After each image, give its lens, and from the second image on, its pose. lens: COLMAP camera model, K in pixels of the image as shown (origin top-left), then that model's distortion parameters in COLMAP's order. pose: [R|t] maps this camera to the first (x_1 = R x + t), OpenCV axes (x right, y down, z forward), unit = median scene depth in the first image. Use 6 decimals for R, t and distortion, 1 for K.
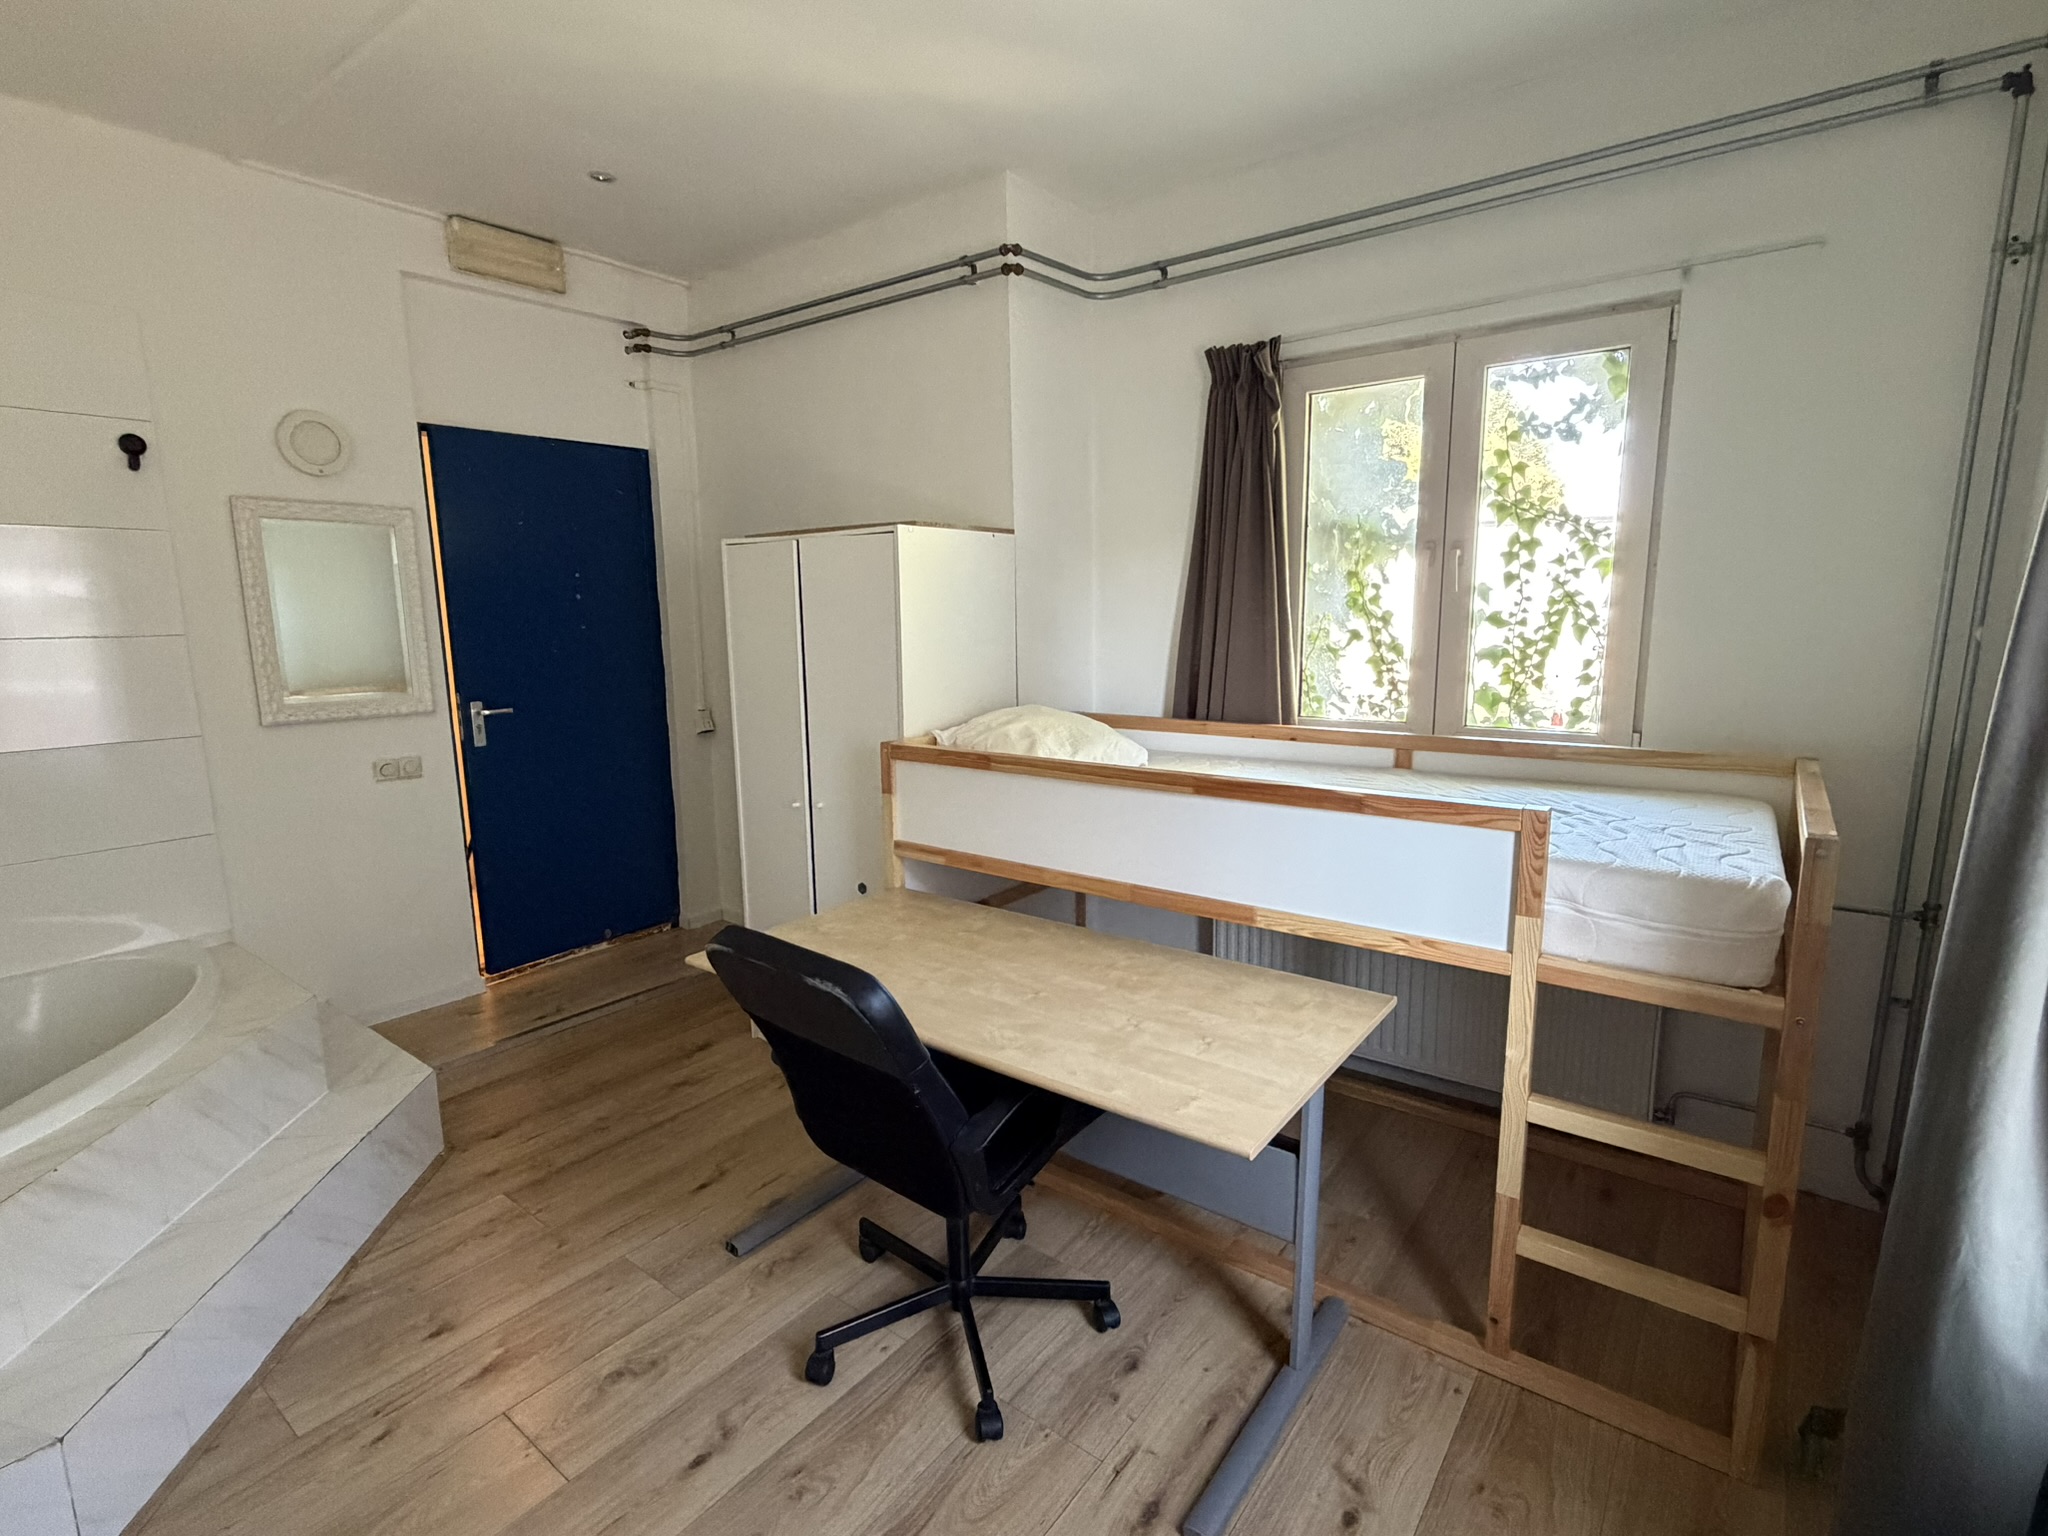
lens RADIAL K [[960.8, 0, 1024.1], [0, 960.8, 768.5], [0, 0, 1]] dist [0.002266, -0.000199]
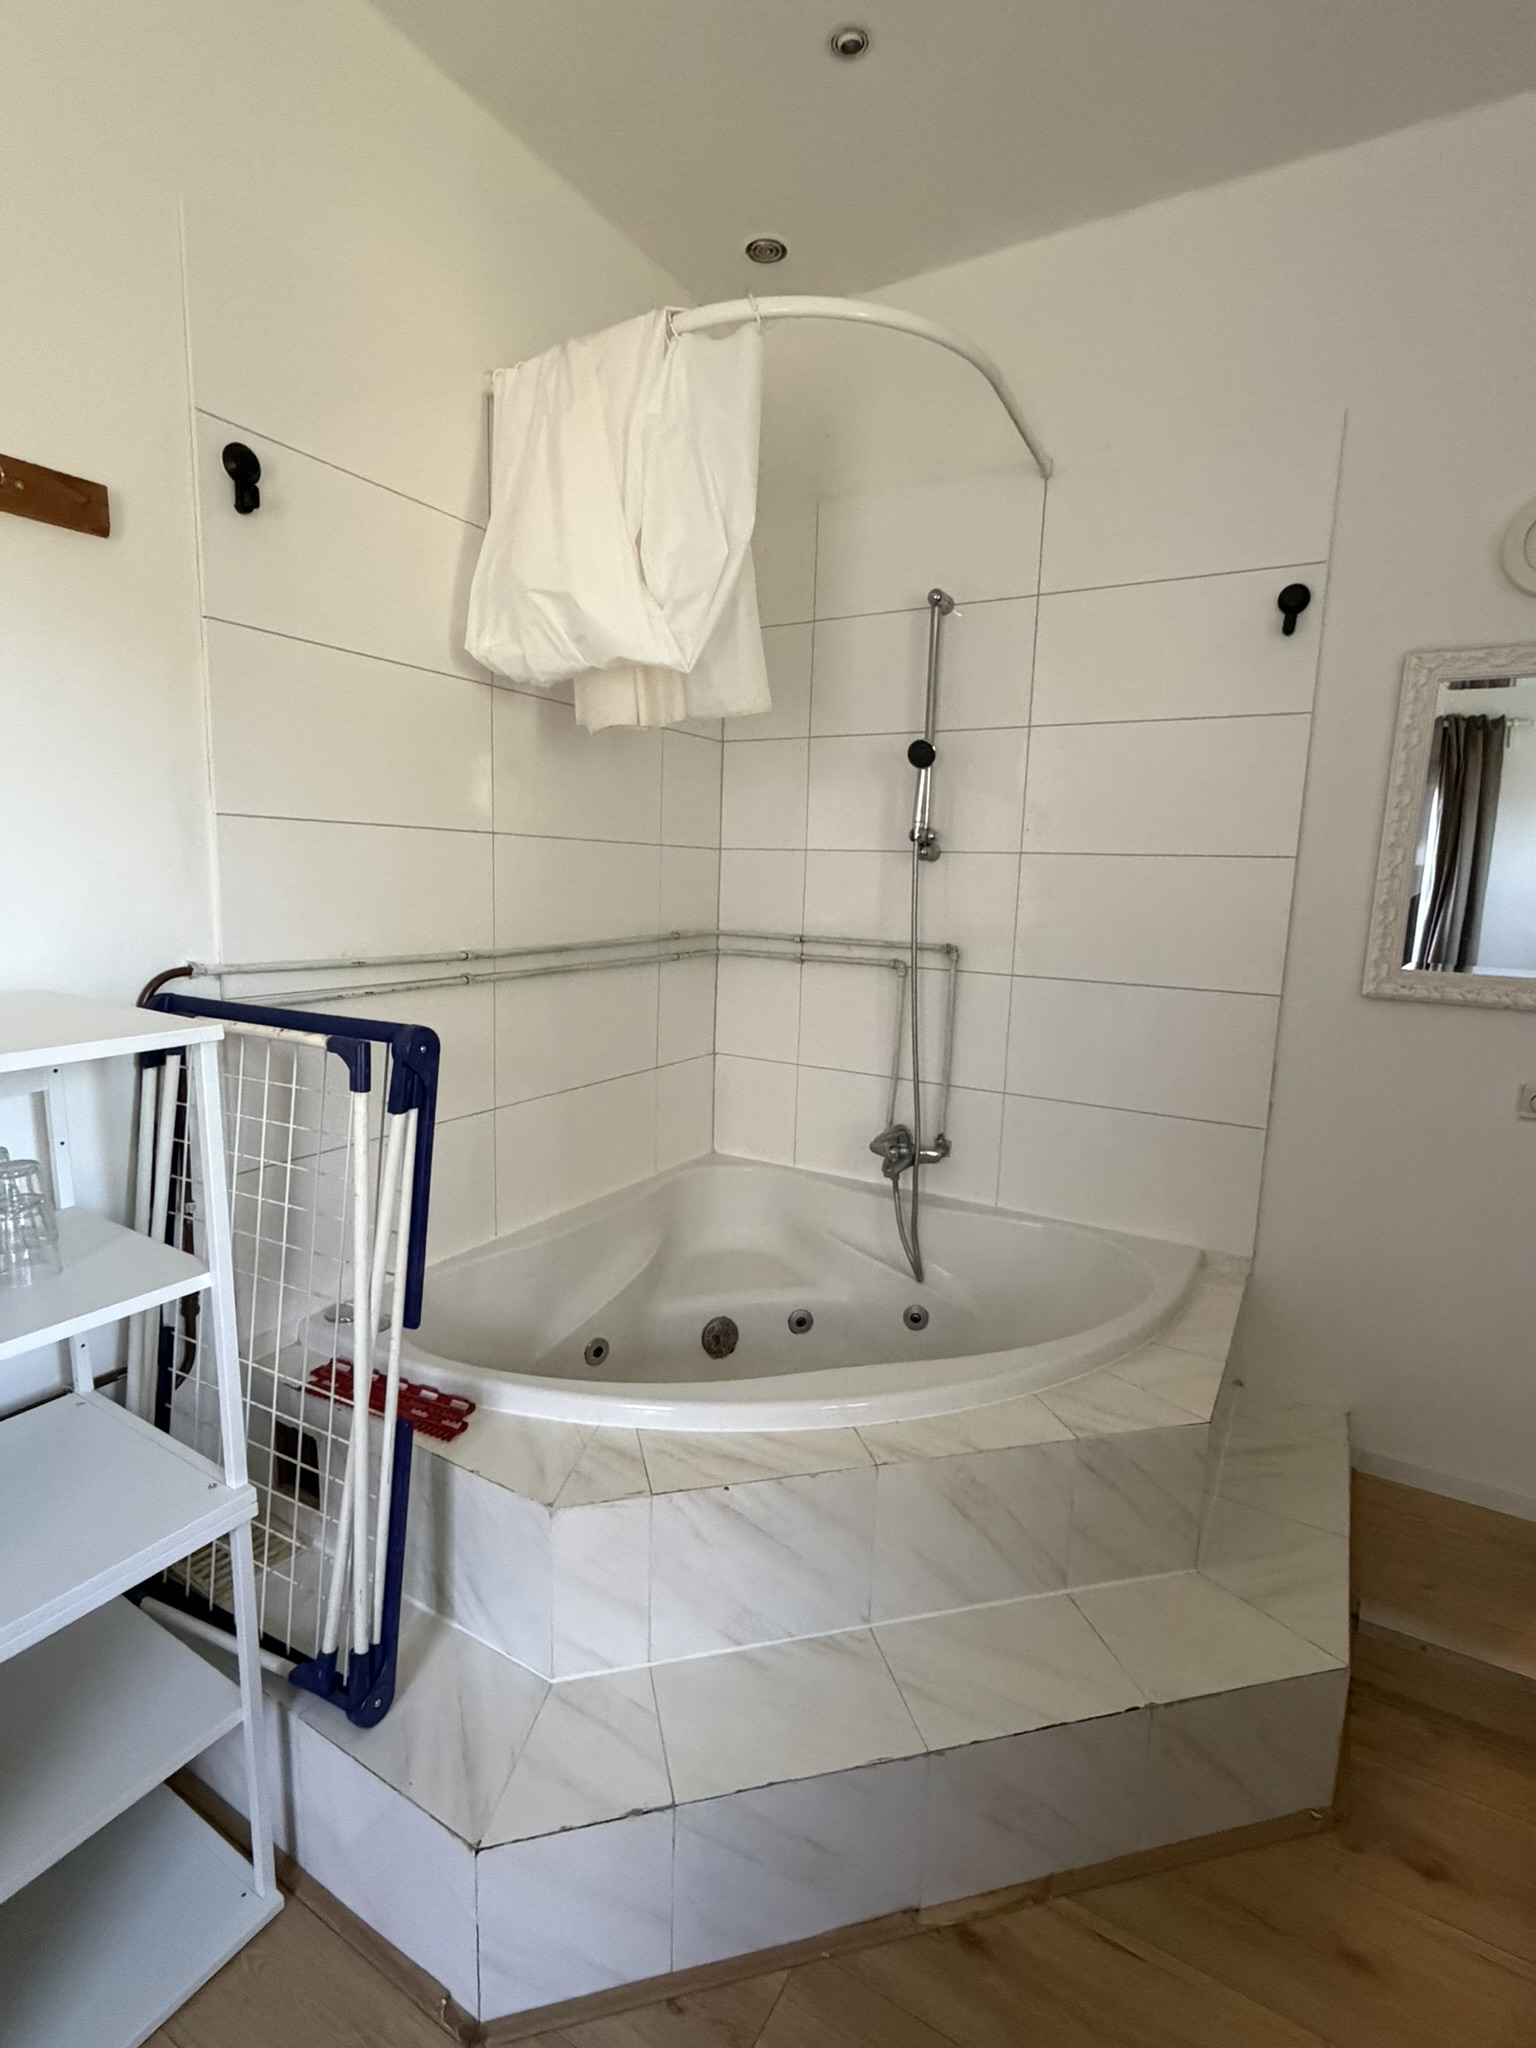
lens RADIAL K [[960.8, 0, 766.7], [0, 960.8, 1022.9], [0, 0, 1]] dist [0.002266, -0.000199]
pose [[0.119284, 0.170588, -0.978096, -0.195601], [-0.195855, 0.969815, 0.145259, -0.047926], [0.973351, 0.174238, 0.149094, 0.559334]]
